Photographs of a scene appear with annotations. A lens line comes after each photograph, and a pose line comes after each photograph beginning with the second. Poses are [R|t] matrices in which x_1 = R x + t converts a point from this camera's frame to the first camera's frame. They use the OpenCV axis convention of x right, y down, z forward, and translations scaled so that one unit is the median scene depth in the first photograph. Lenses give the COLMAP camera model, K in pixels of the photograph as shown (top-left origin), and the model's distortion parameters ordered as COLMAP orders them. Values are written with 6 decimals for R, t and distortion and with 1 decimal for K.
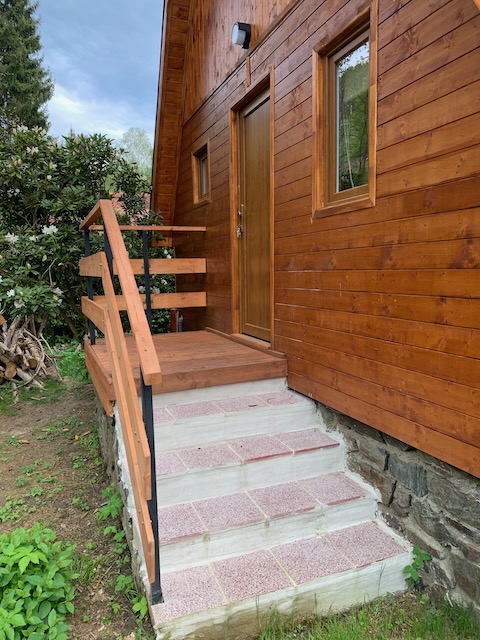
lens RADIAL K [[484.4, 0, 241.5], [0, 484.4, 321.5], [0, 0, 1]] dist [0.025751, -0.027770]
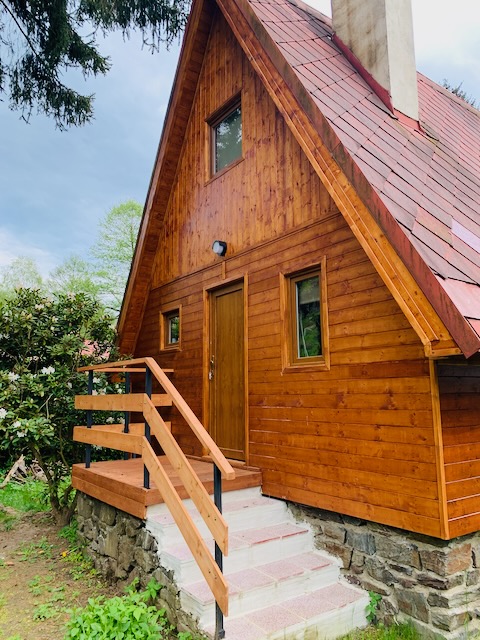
lens RADIAL K [[484.4, 0, 242.5], [0, 484.4, 320.2], [0, 0, 1]] dist [0.025751, -0.027770]
pose [[0.969417, 0.045573, 0.241149, -0.393196], [0.018776, 0.965955, -0.258029, 0.020832], [-0.244698, 0.254665, 0.935558, -0.493625]]
